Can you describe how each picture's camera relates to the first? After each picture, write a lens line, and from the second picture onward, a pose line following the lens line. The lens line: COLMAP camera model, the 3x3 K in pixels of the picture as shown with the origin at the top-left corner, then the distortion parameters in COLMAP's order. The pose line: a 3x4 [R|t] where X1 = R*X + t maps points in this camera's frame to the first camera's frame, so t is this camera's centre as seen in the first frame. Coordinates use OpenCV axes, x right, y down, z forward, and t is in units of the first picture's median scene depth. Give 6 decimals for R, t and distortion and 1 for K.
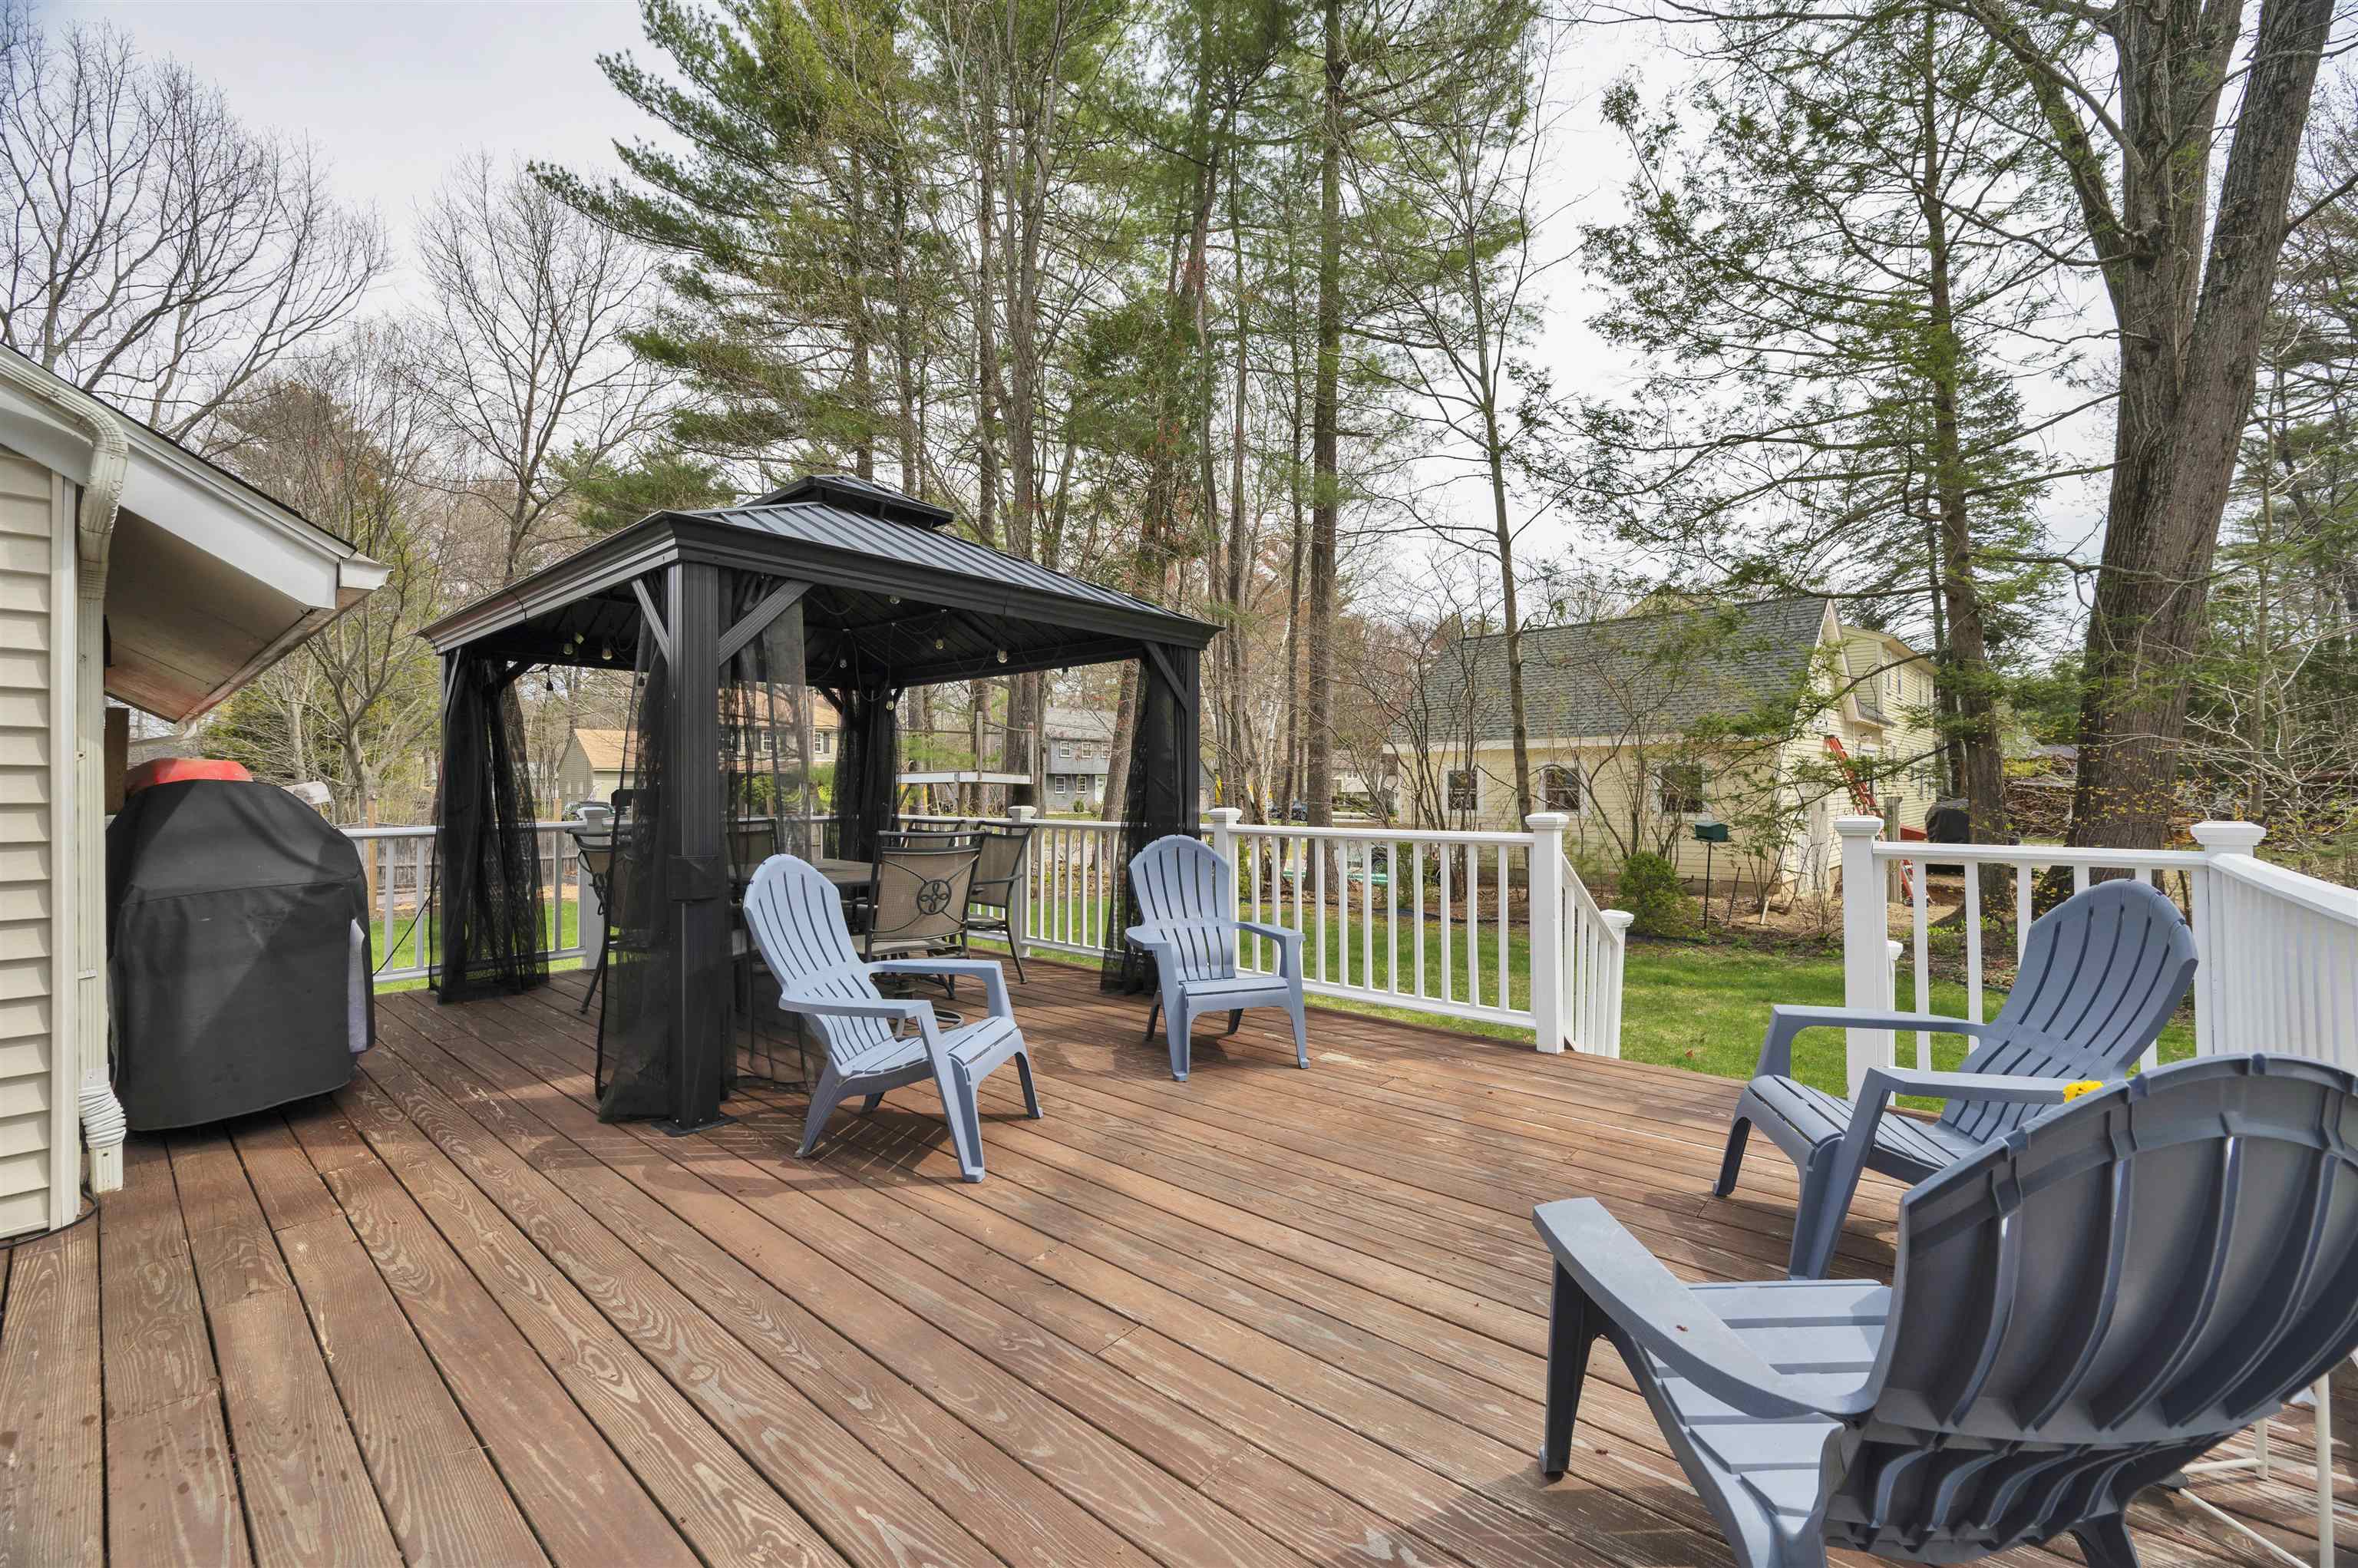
lens RADIAL K [[947.6, 0, 1179.0], [0, 947.6, 784.0], [0, 0, 1]] dist [-0.000663, -0.000097]
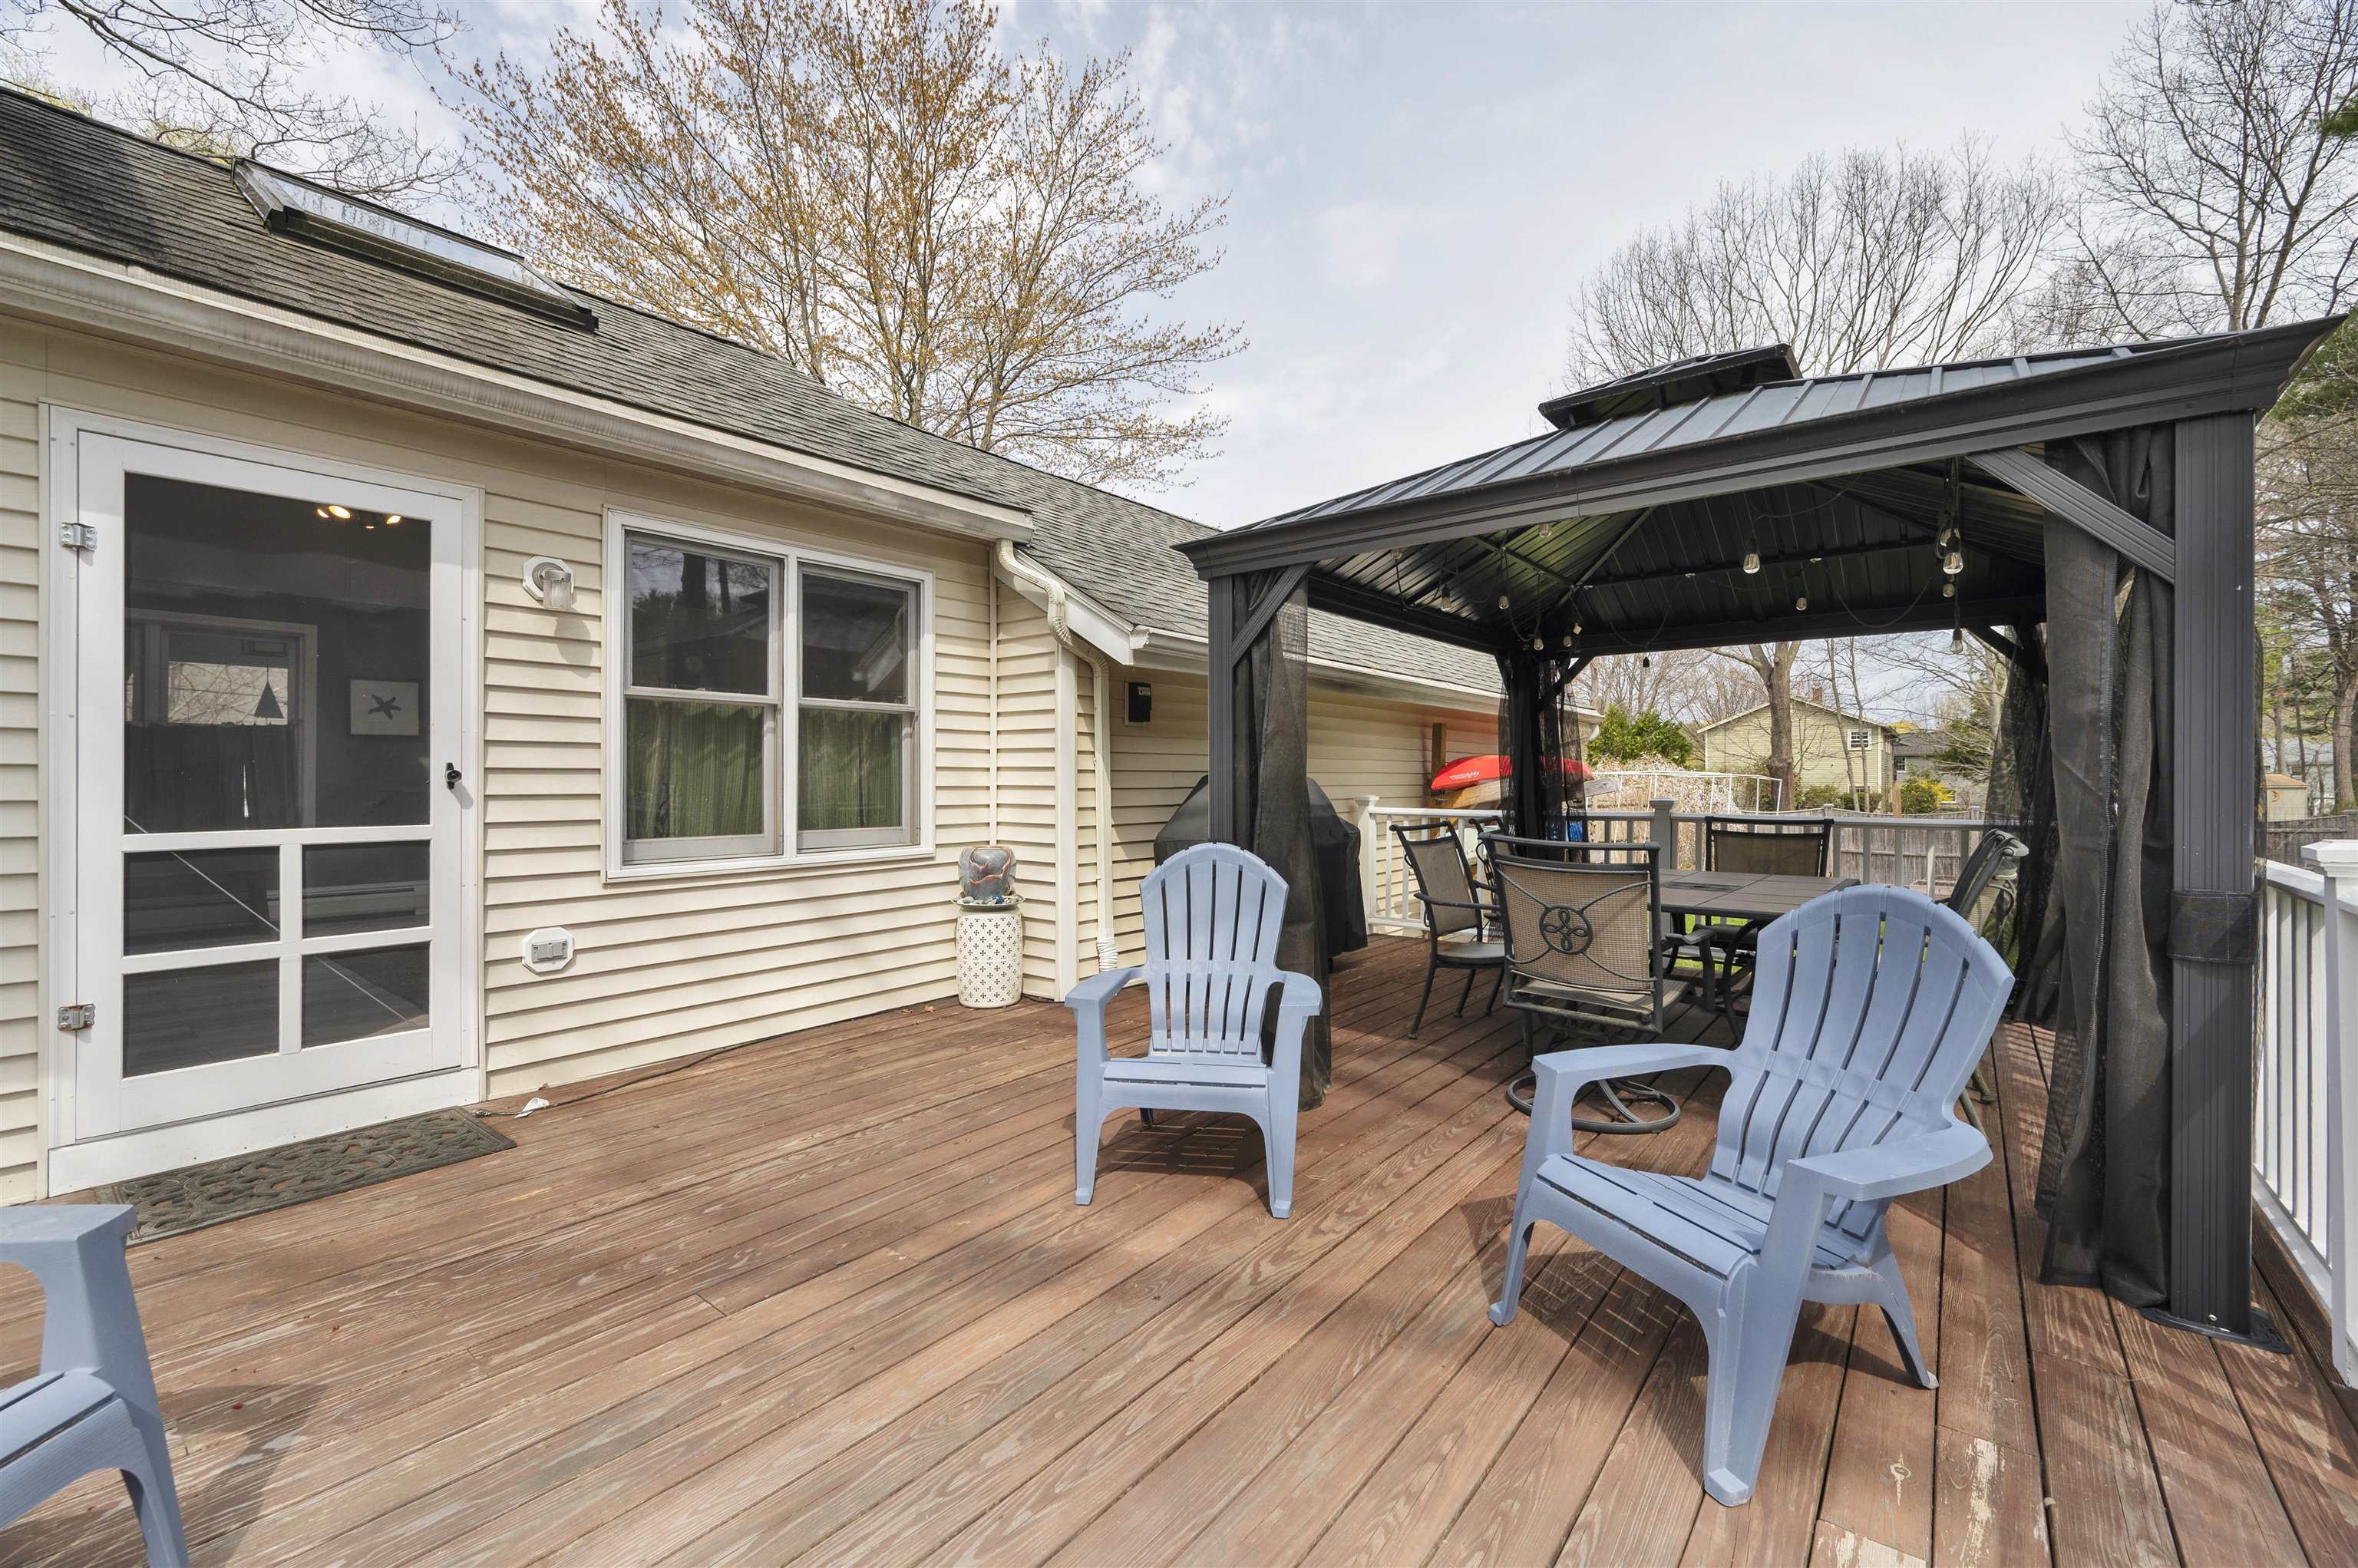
lens RADIAL K [[947.6, 0, 1179.0], [0, 947.6, 784.0], [0, 0, 1]] dist [-0.000663, -0.000097]
pose [[0.024512, 0.008637, -0.999662, 0.856844], [0.012007, 0.999888, 0.008933, -0.005719], [0.999627, -0.012221, 0.024405, 1.272504]]
